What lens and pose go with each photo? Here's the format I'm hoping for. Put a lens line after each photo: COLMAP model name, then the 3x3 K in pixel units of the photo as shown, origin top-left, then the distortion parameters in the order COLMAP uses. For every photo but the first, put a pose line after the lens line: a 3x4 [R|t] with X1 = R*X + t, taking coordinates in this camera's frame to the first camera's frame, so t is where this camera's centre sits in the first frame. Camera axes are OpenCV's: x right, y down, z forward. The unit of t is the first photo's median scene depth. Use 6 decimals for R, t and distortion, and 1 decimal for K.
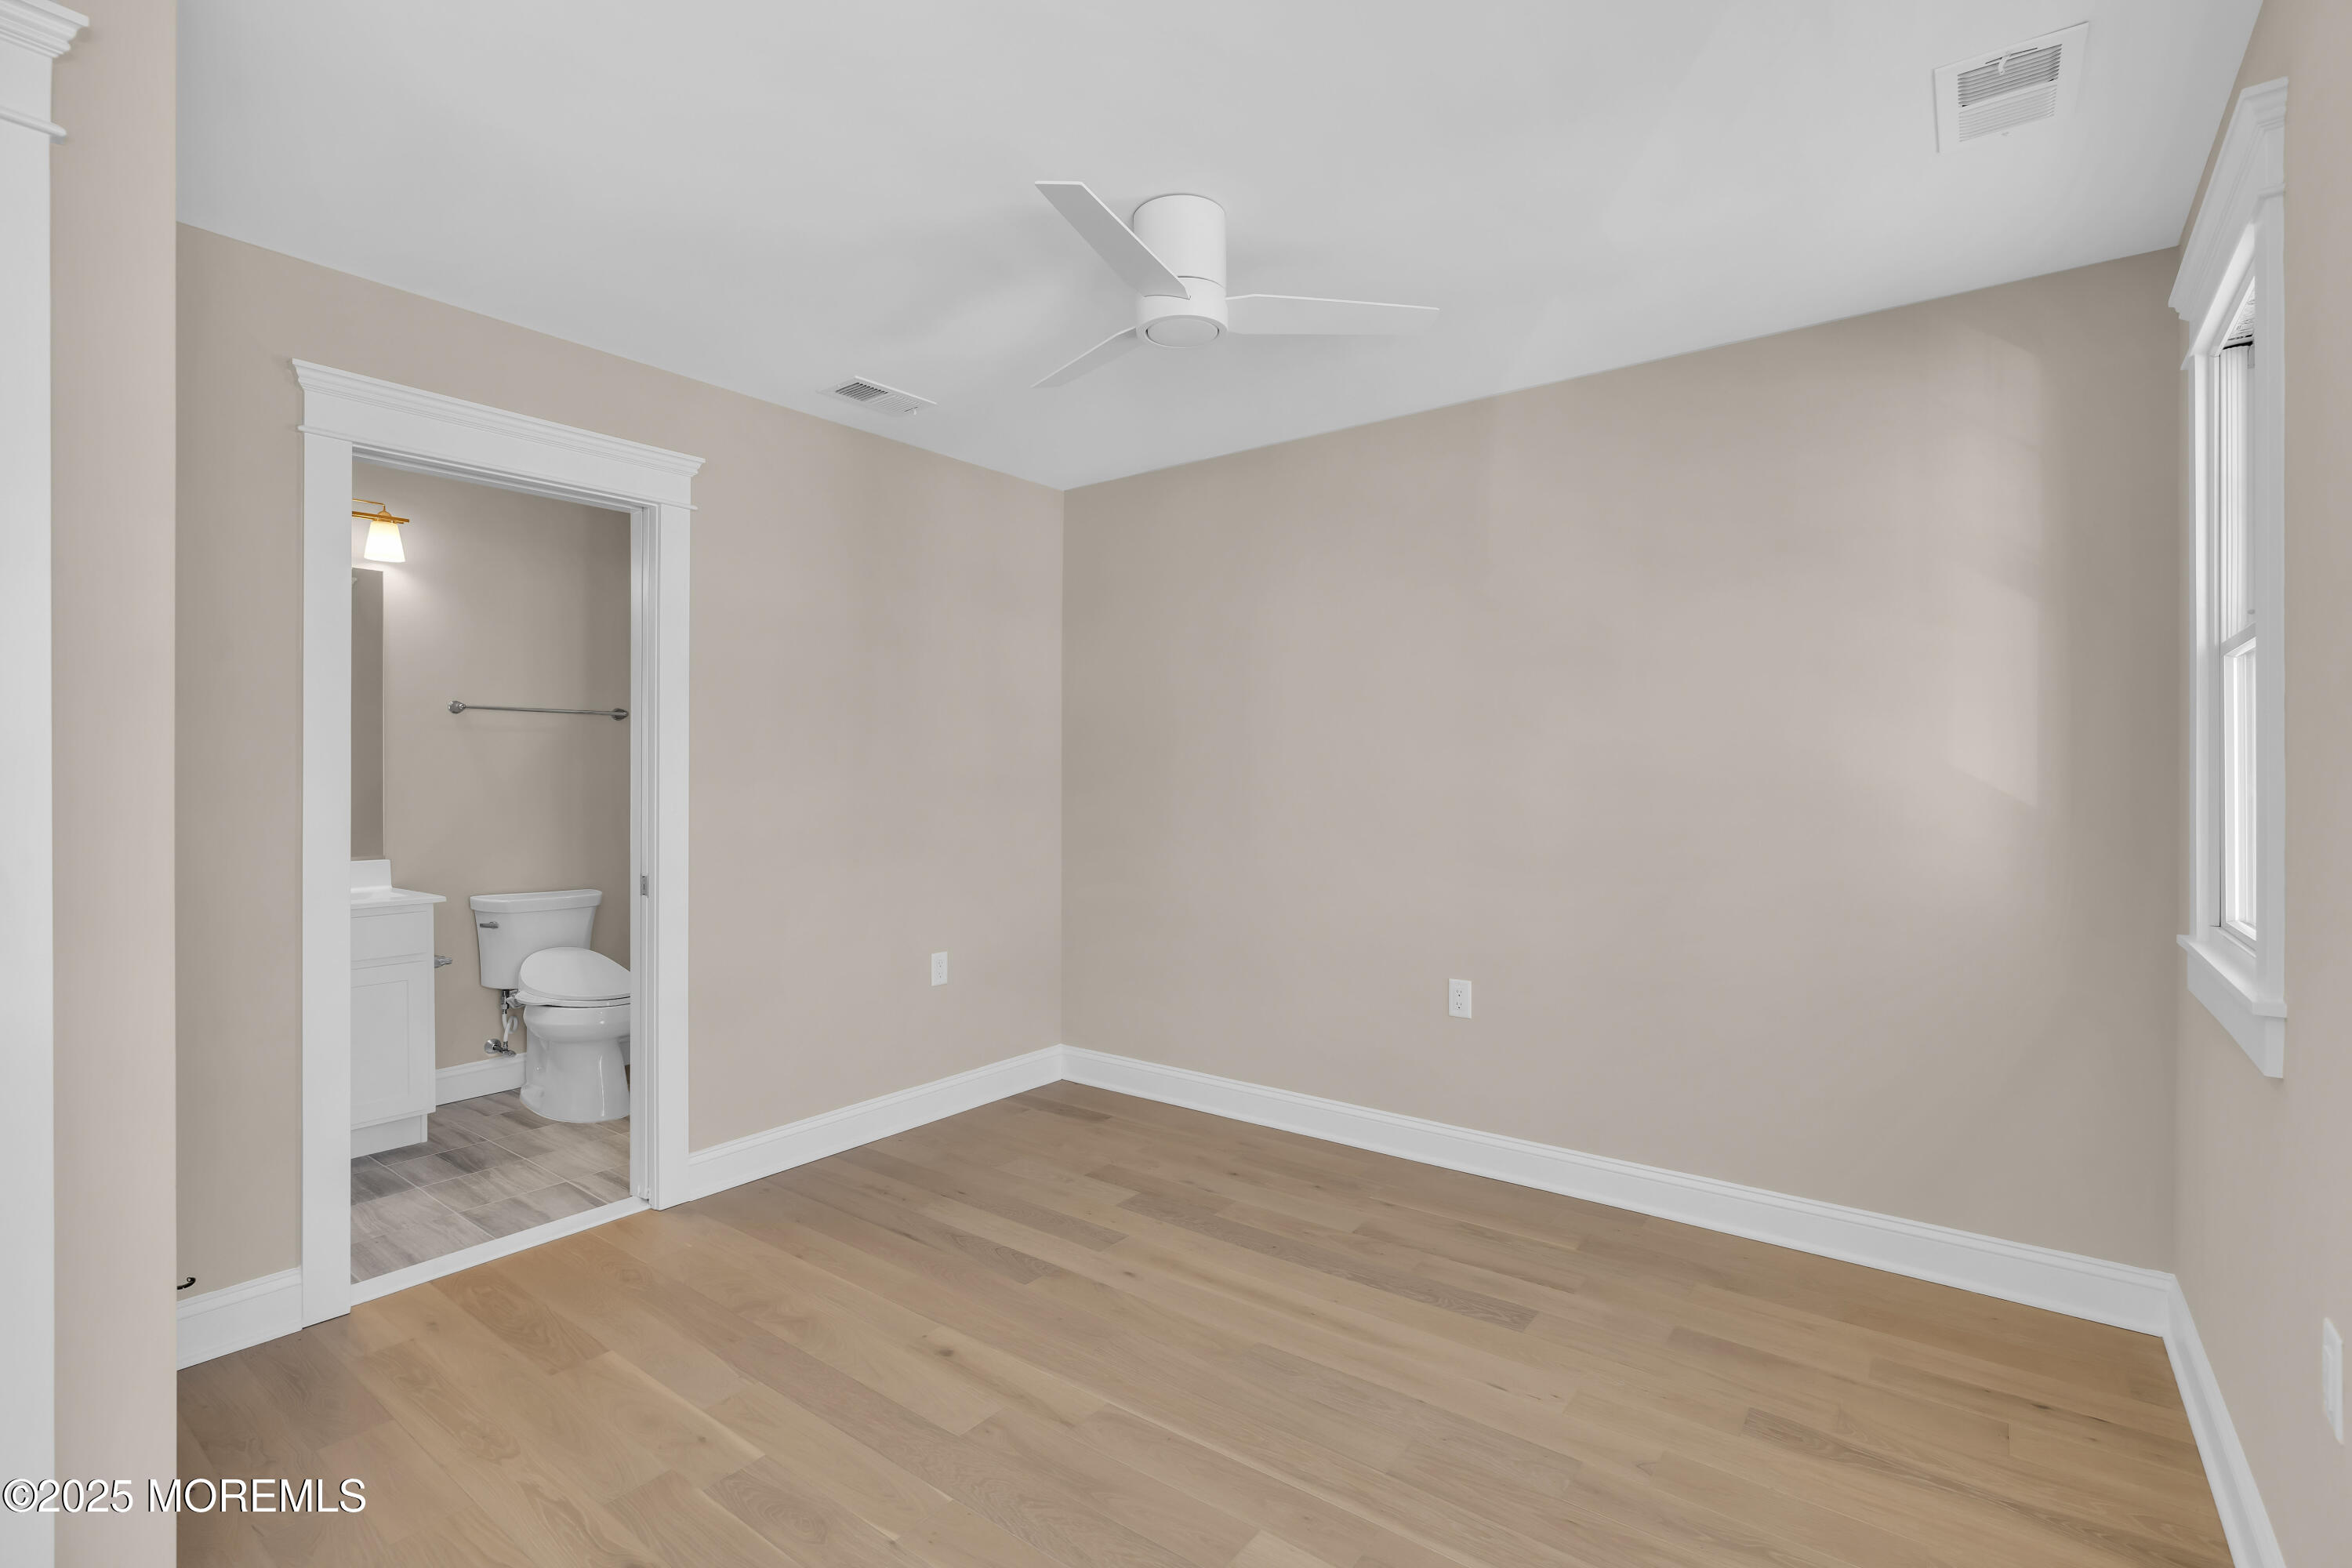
lens RADIAL K [[1063.1, 0, 1195.7], [0, 1063.1, 776.4], [0, 0, 1]] dist [-0.008639, 0.000226]
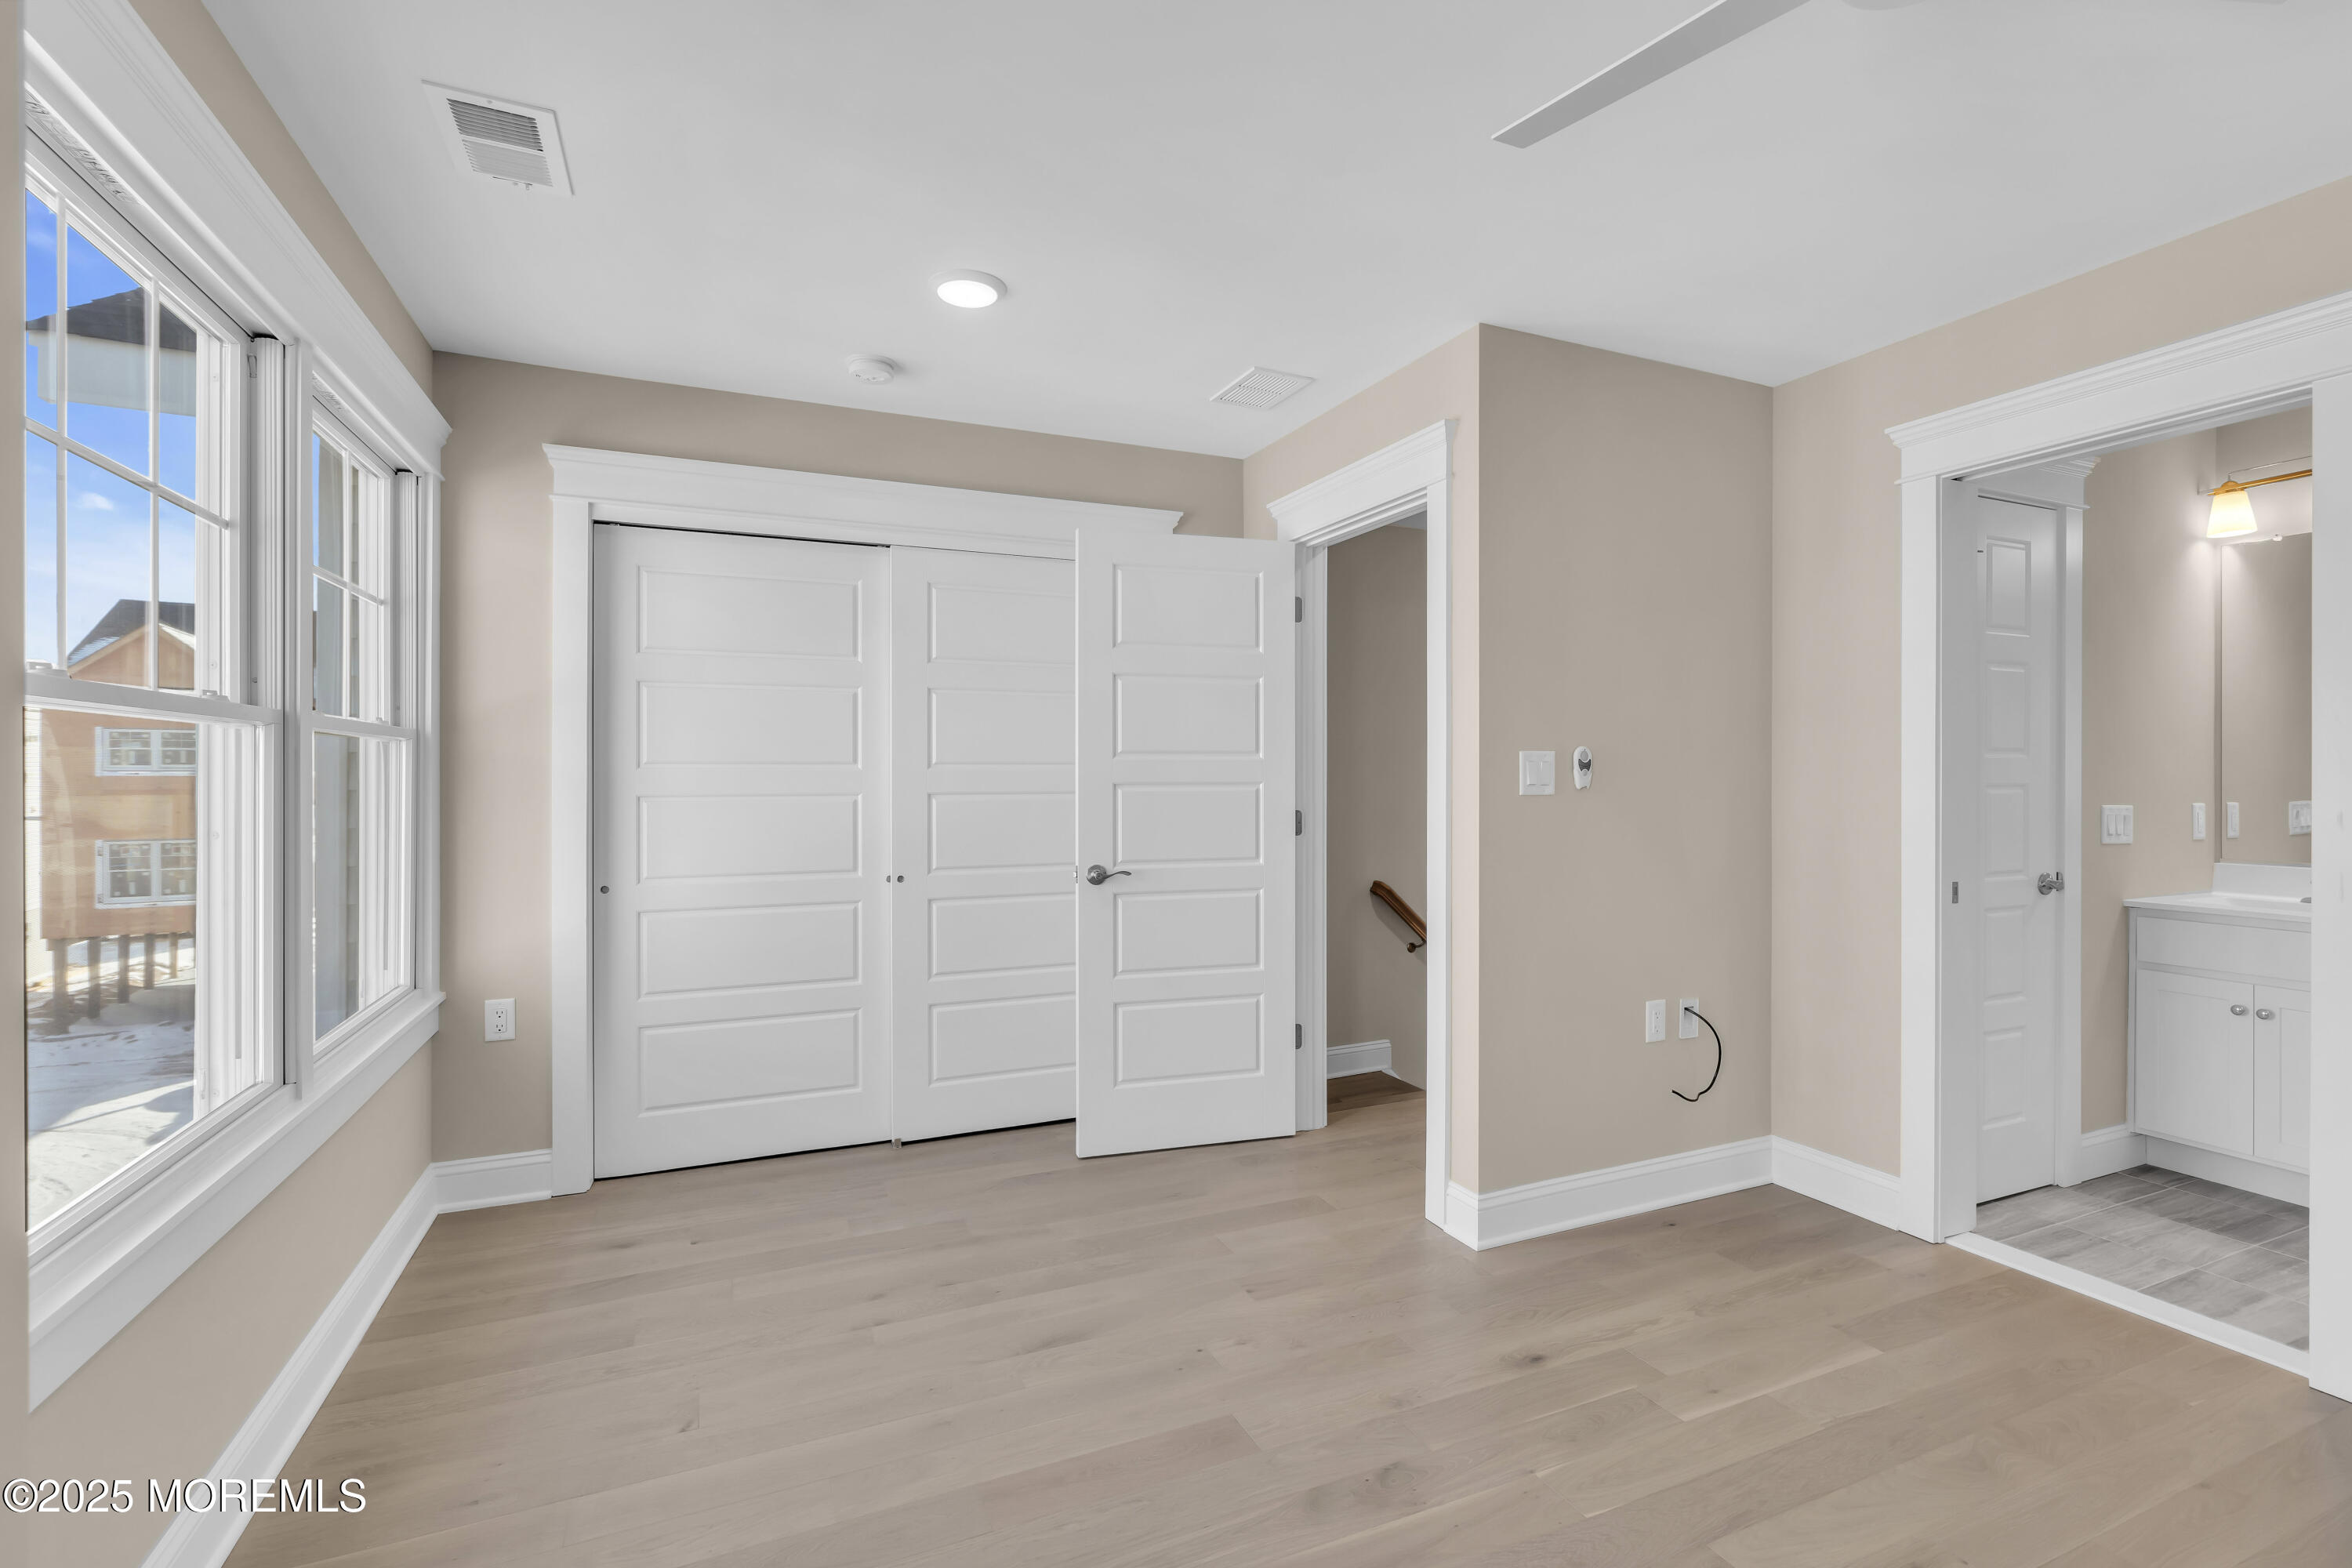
lens RADIAL K [[1063.1, 0, 1180.1], [0, 1063.1, 772.3], [0, 0, 1]] dist [-0.008639, 0.000226]
pose [[-0.487756, 0.006207, -0.872958, 0.407616], [-0.002620, 0.999960, 0.008574, -0.005361], [0.872976, 0.006469, -0.487720, 0.582864]]
